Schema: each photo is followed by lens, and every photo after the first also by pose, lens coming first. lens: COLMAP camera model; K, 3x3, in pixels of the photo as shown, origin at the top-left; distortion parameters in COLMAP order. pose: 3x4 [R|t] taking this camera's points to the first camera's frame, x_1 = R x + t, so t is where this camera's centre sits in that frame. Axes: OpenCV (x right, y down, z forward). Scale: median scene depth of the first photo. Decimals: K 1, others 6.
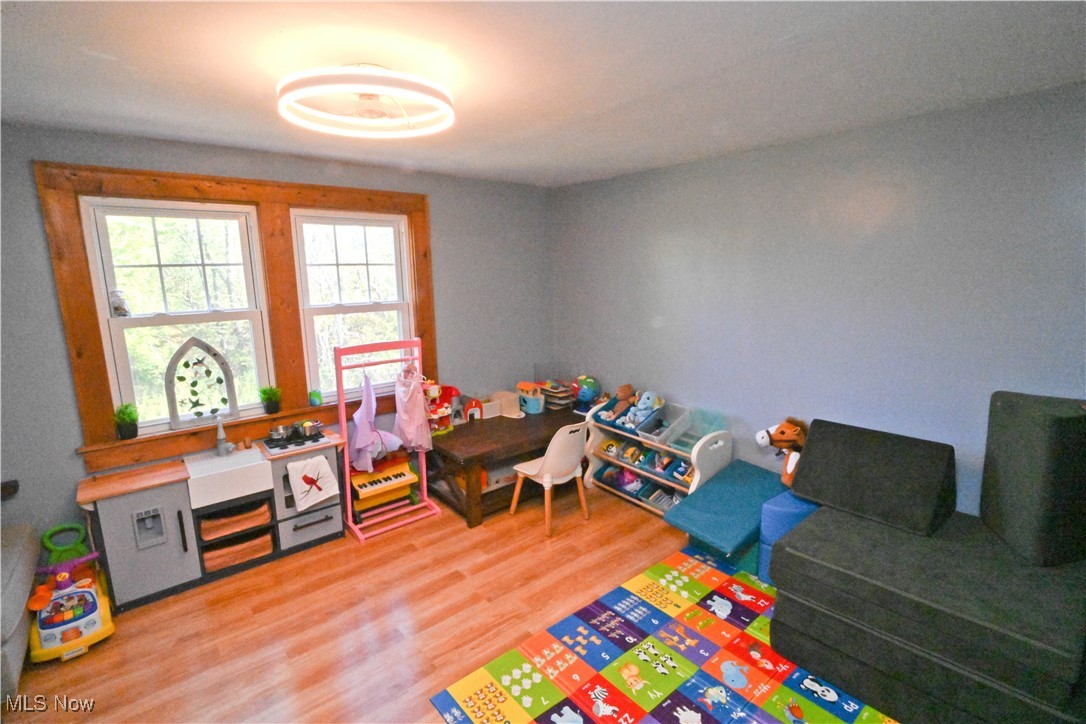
lens RADIAL K [[510.9, 0, 543.0], [0, 510.9, 362.0], [0, 0, 1]] dist [0.000344, -0.000075]
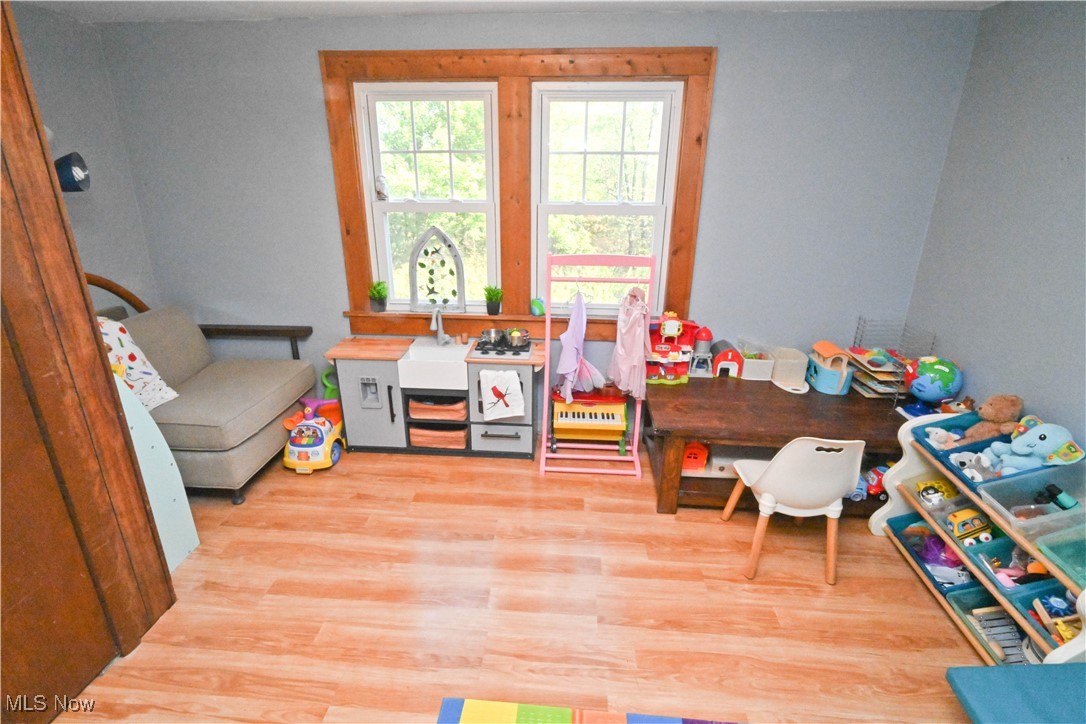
lens RADIAL K [[521.2, 0, 543.0], [0, 521.2, 354.5], [0, 0, 1]] dist [0.012457, -0.007880]
pose [[0.712551, 0.260232, -0.651576, 0.196962], [-0.142821, 0.963026, 0.228435, -0.064097], [0.686931, -0.069713, 0.723372, 0.343288]]
